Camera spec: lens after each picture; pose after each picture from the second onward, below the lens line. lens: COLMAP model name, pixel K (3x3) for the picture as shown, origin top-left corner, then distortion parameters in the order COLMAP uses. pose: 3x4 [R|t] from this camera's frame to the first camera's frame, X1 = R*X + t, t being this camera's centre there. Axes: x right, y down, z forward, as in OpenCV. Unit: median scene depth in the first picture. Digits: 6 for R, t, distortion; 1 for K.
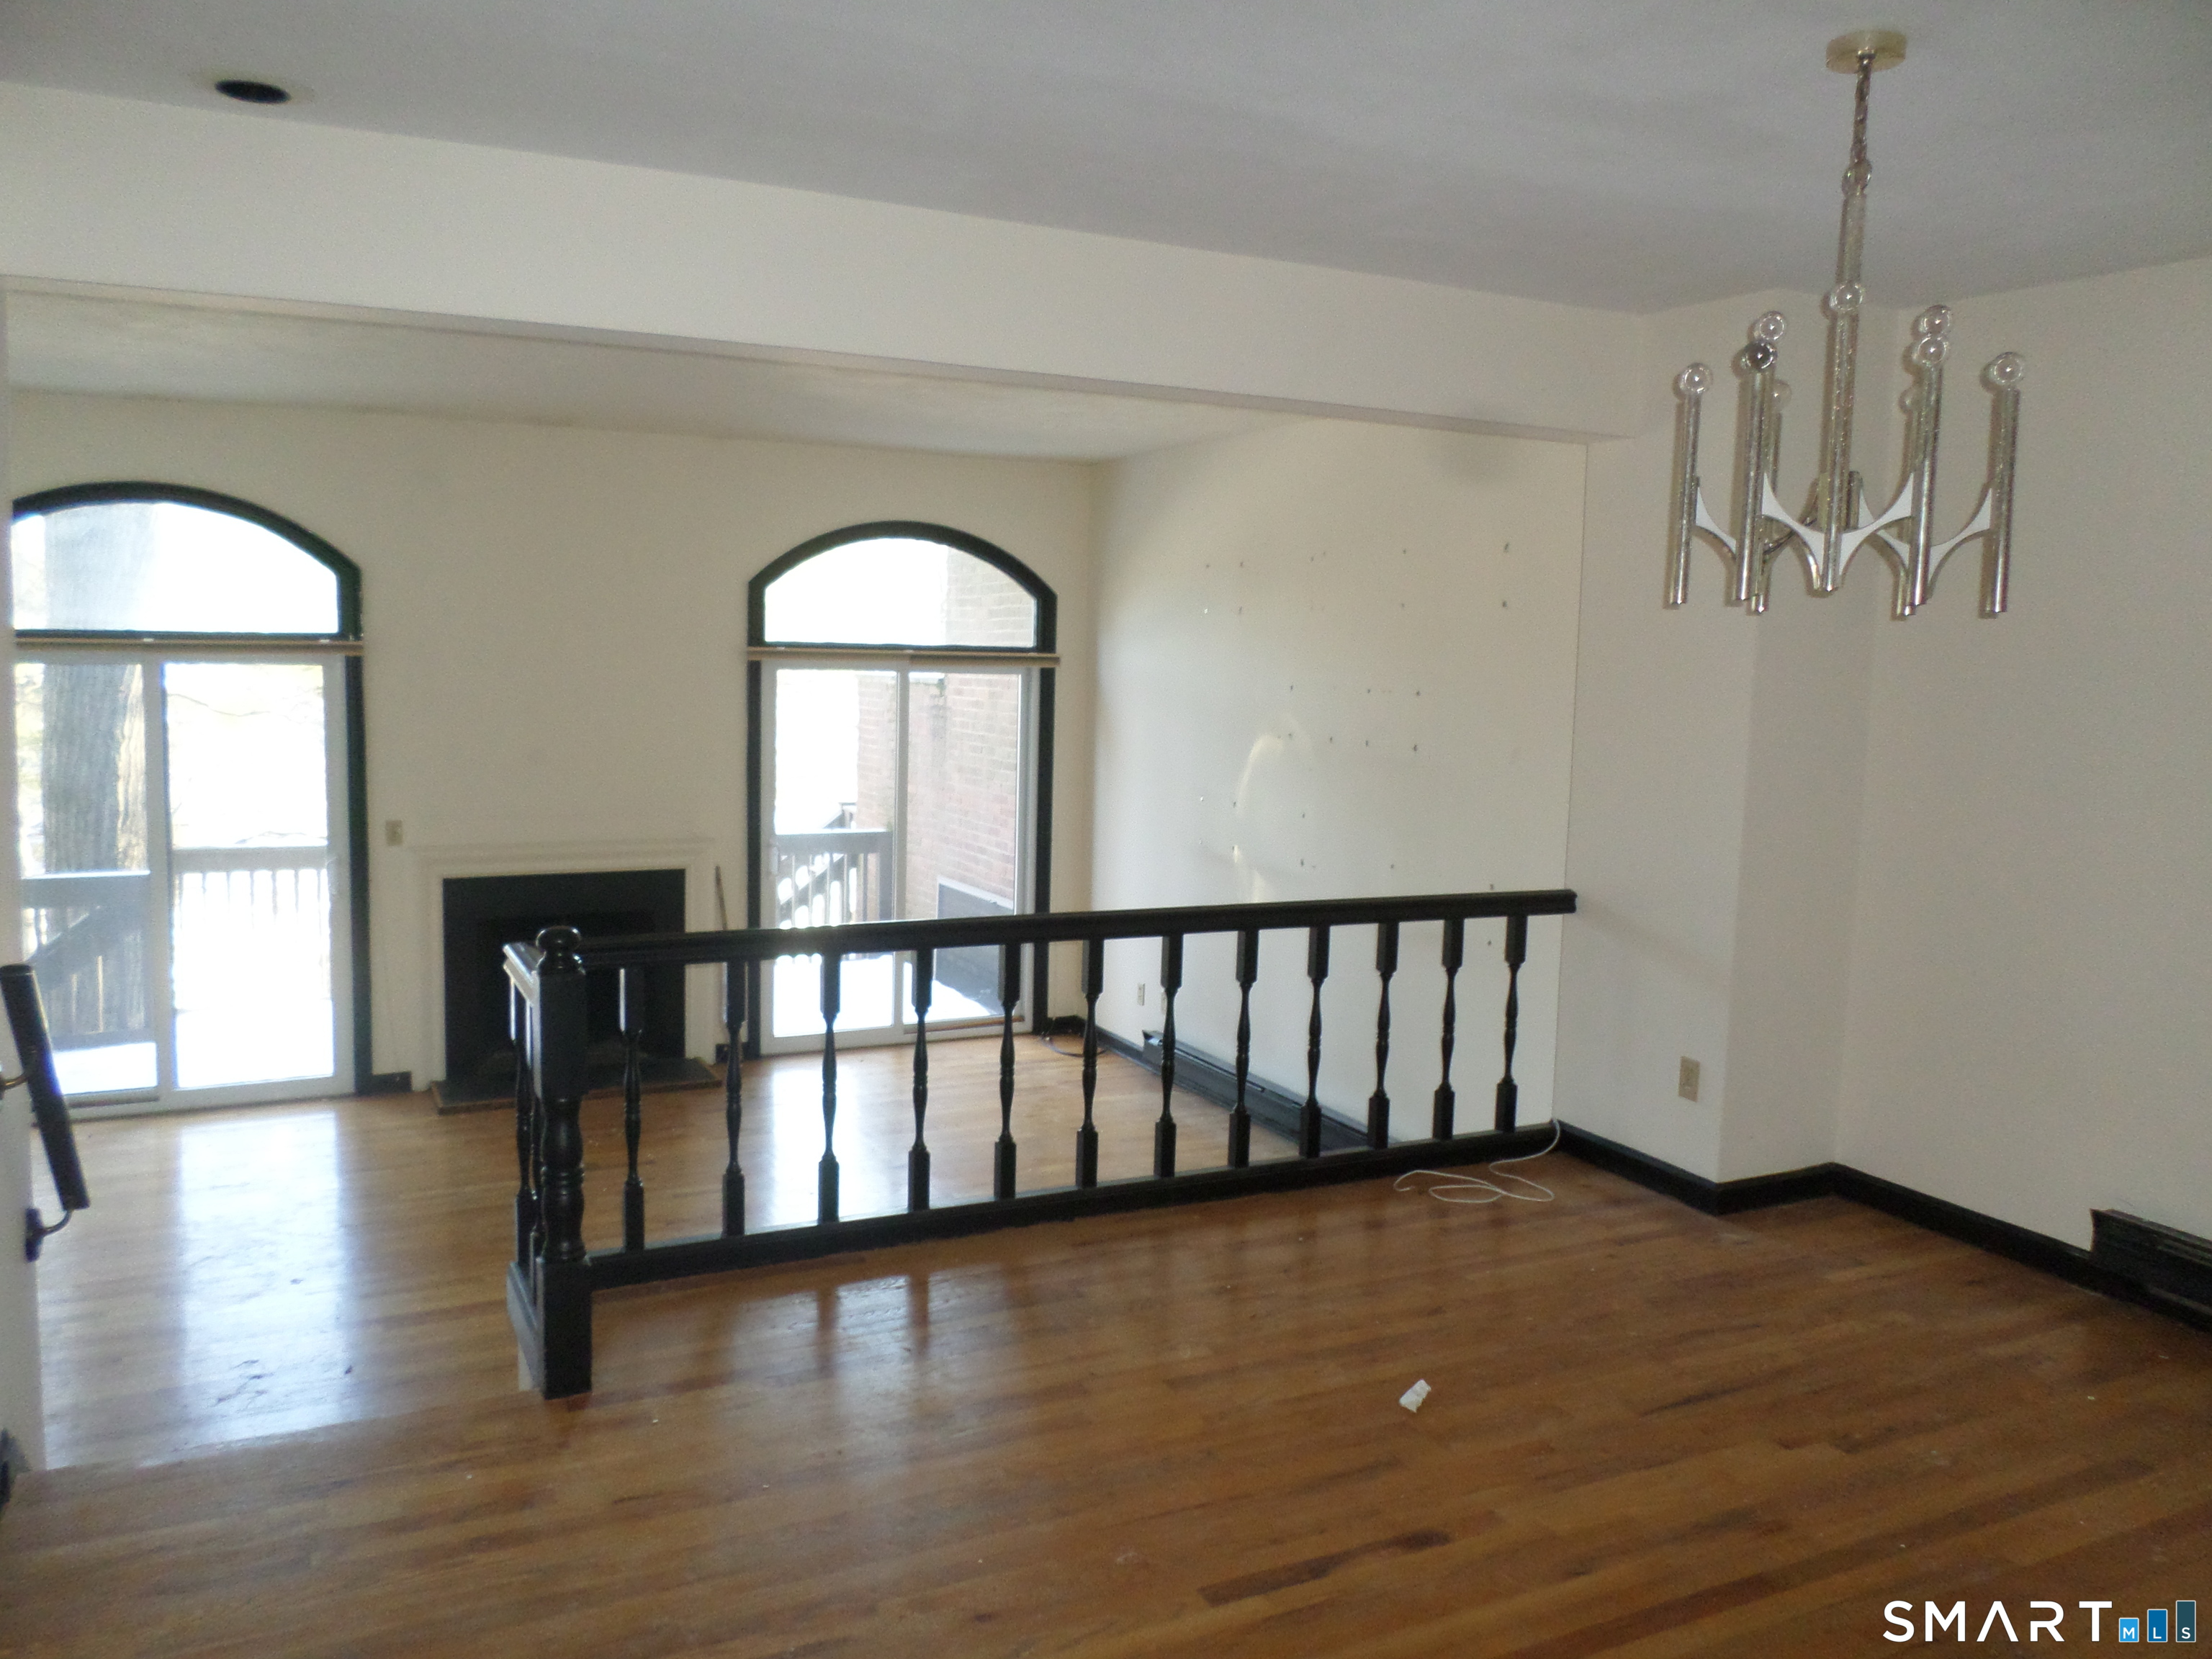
lens RADIAL K [[1653.4, 0, 1106.0], [0, 1653.4, 829.5], [0, 0, 1]] dist [-0.085969, 0.049183]
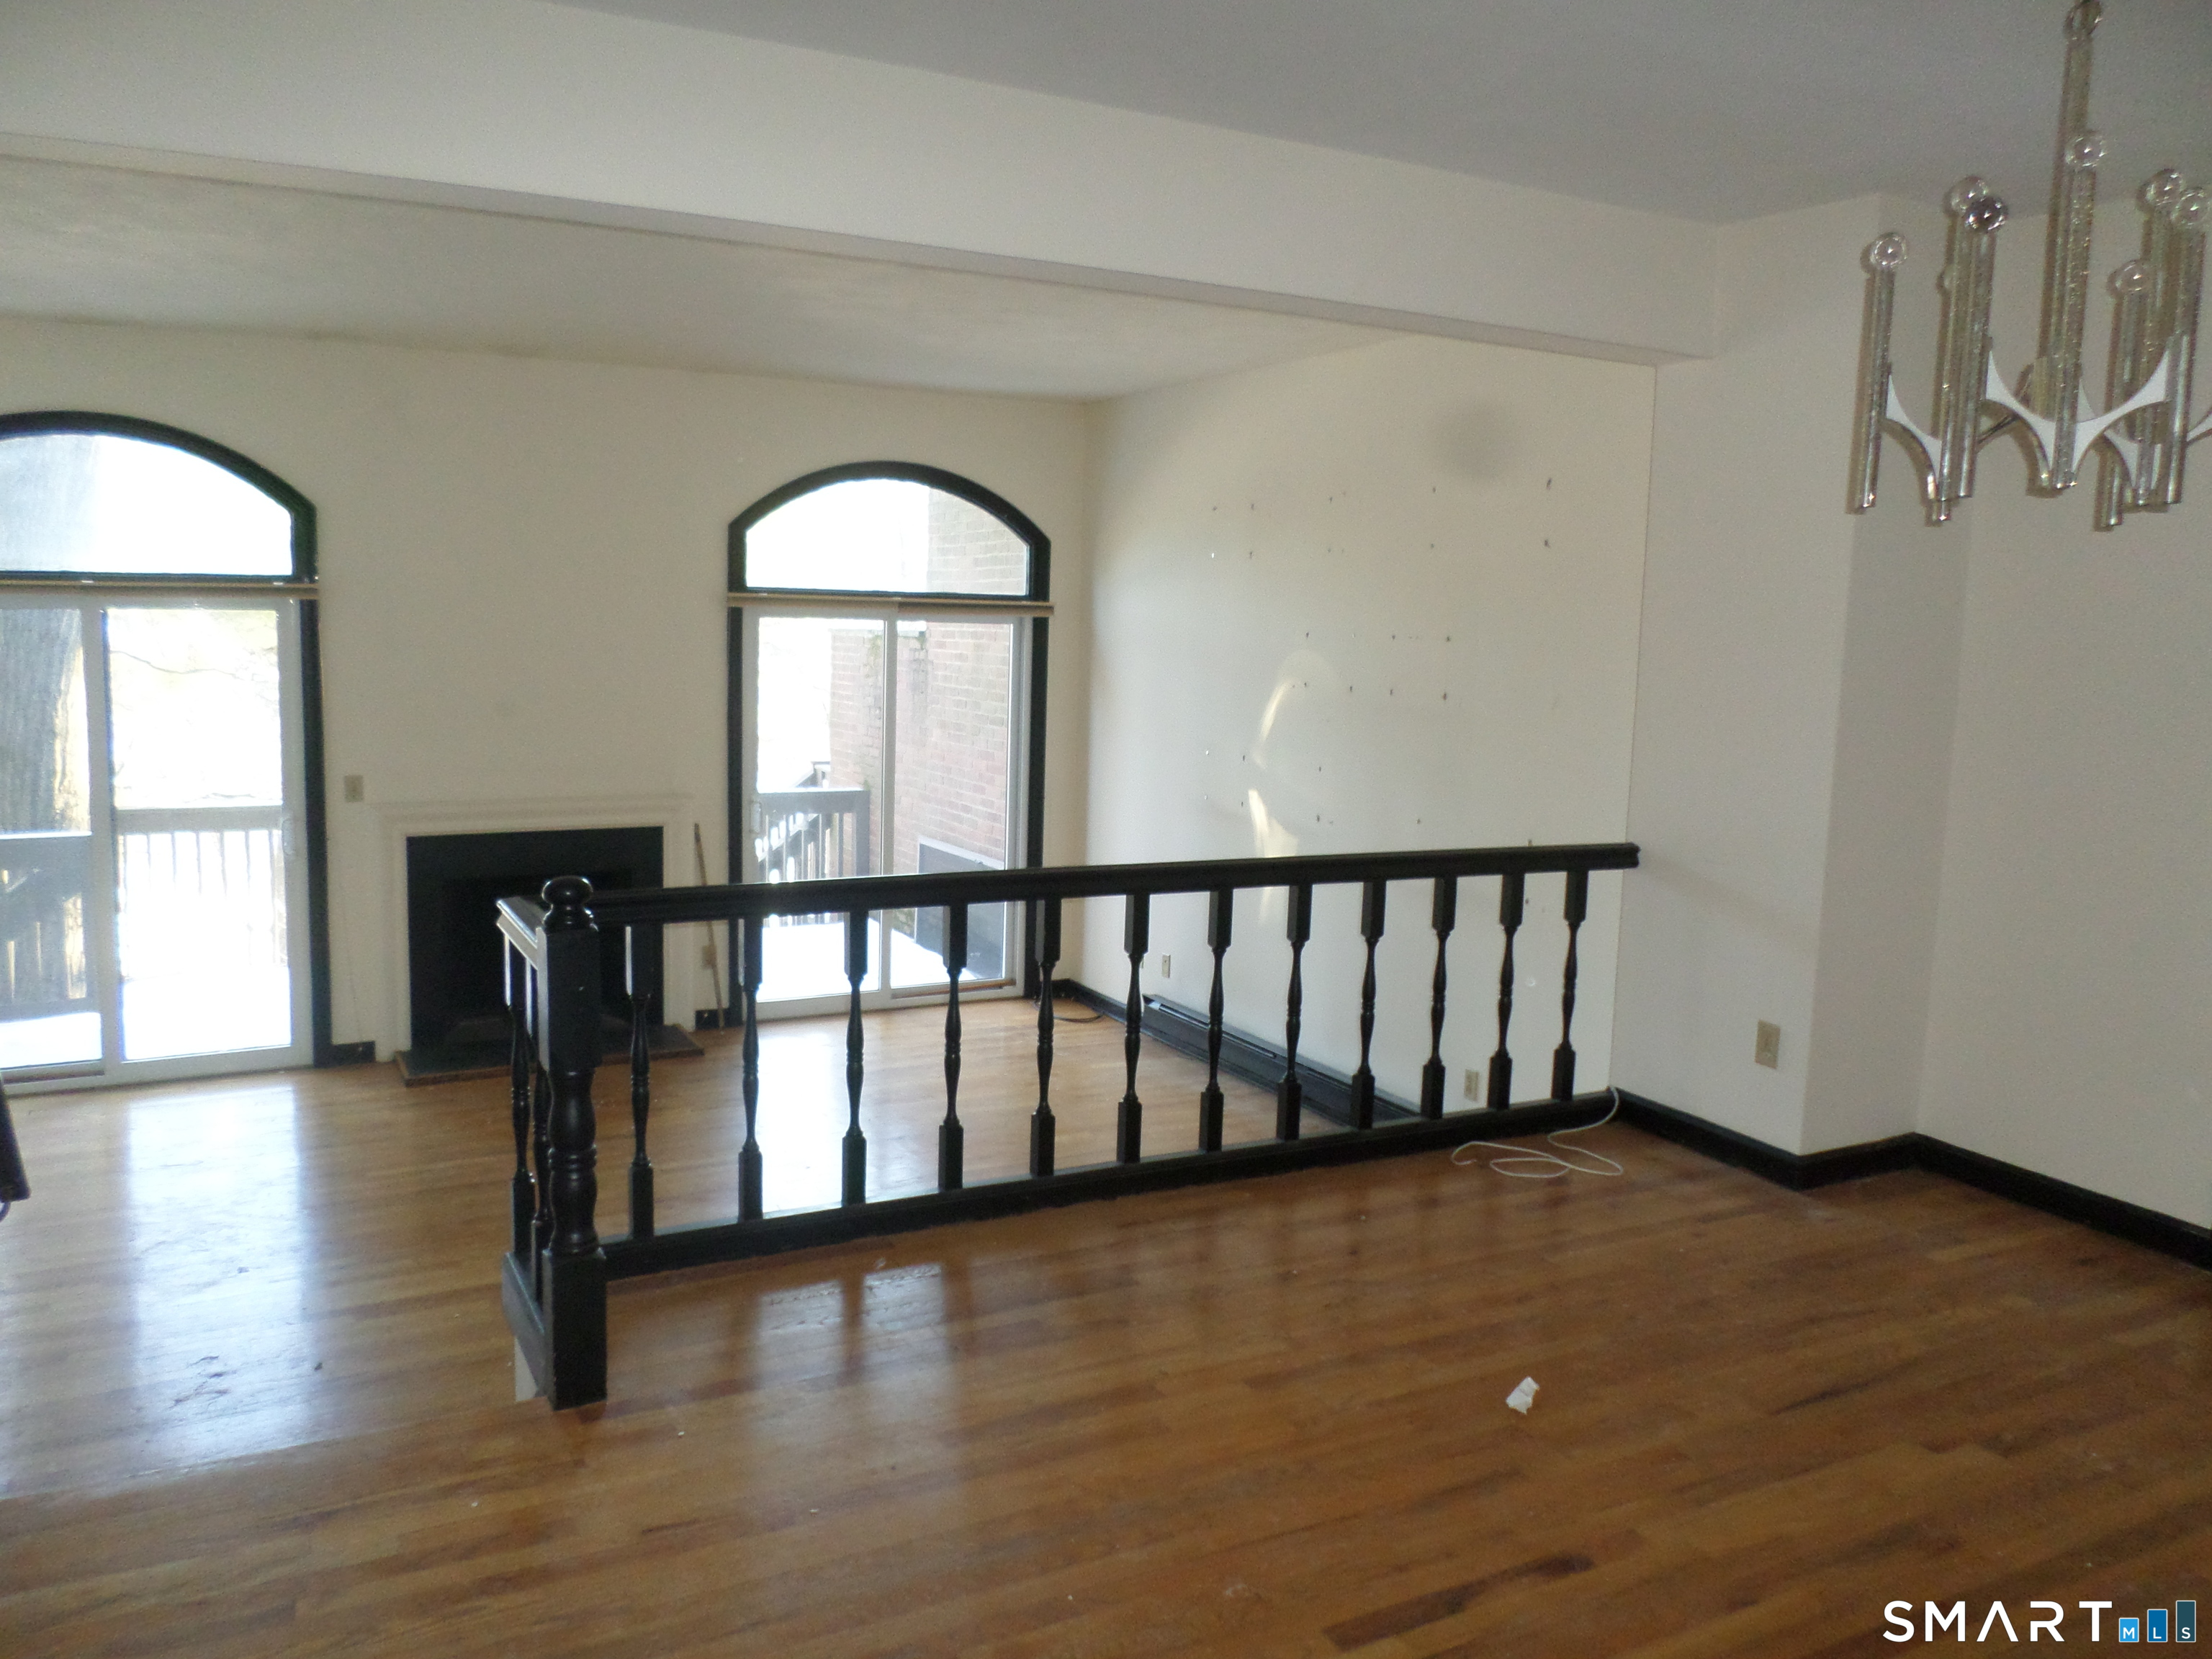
lens RADIAL K [[1620.7, 0, 1061.3], [0, 1620.7, 830.6], [0, 0, 1]] dist [-0.064112, 0.026844]
pose [[0.999874, -0.000545, 0.015860, -0.060560], [0.000250, 0.999827, 0.018583, 0.013602], [-0.015868, -0.018576, 0.999702, 0.094575]]
